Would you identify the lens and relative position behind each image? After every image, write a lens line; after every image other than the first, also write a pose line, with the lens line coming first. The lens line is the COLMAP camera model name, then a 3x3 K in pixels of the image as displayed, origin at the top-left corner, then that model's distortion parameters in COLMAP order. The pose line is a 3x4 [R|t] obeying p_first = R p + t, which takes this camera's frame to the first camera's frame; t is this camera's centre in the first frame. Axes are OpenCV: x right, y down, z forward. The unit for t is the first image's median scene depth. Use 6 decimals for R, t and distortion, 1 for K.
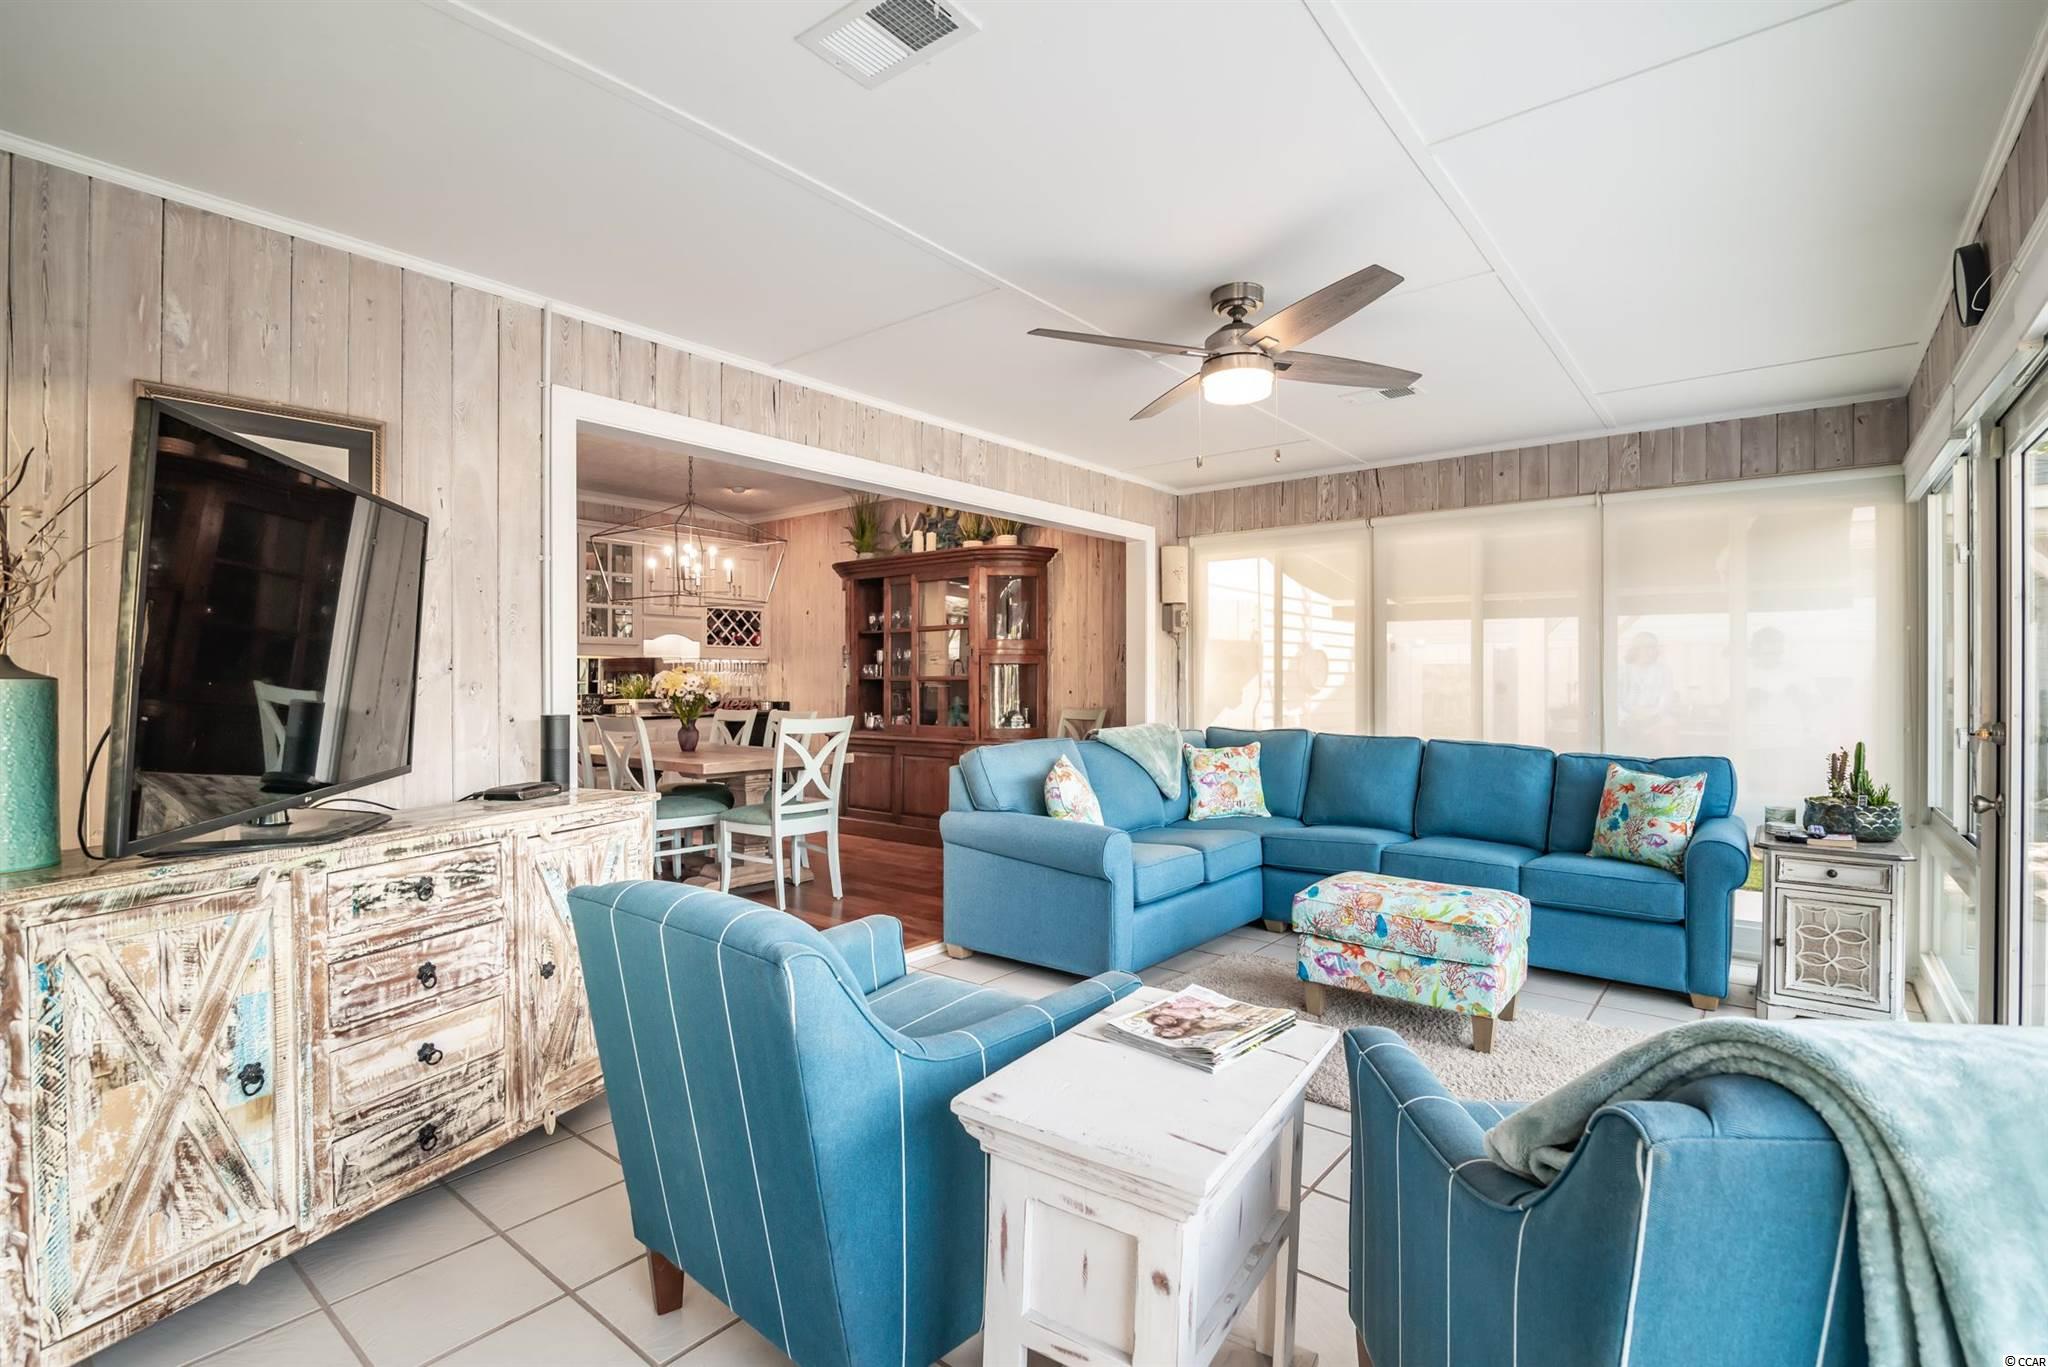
lens RADIAL K [[946.2, 0, 1021.1], [0, 946.2, 683.3], [0, 0, 1]] dist [-0.015055, 0.000029]
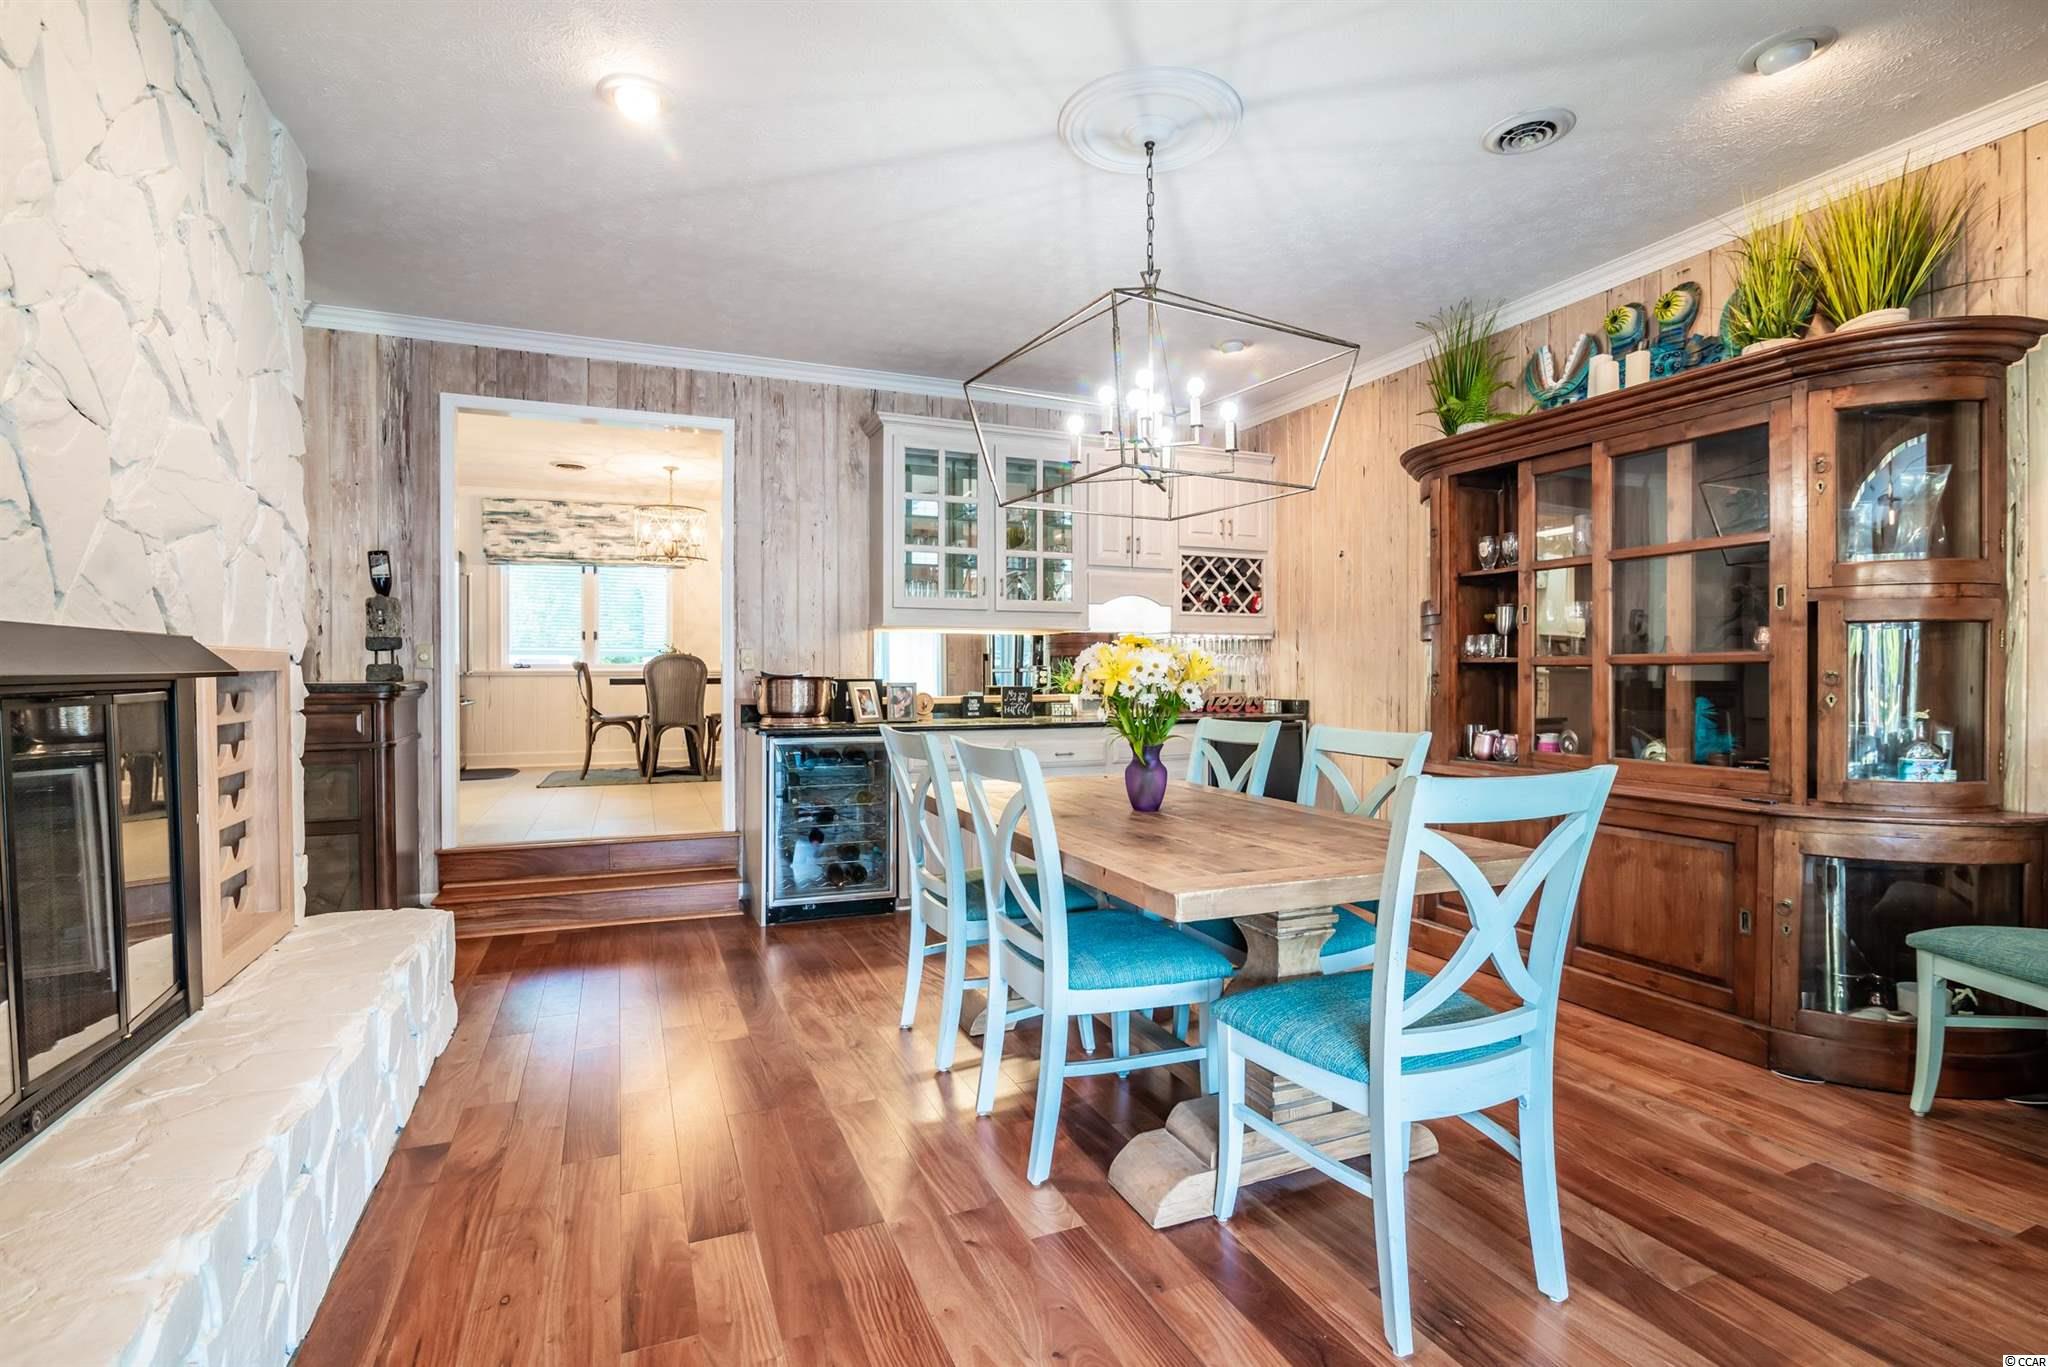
lens RADIAL K [[946.2, 0, 1019.8], [0, 946.2, 680.6], [0, 0, 1]] dist [-0.015055, 0.000029]
pose [[0.883229, 0.003900, -0.468926, -0.142992], [-0.000140, 0.999968, 0.008053, 0.001689], [0.468942, -0.007047, 0.883201, 0.424388]]
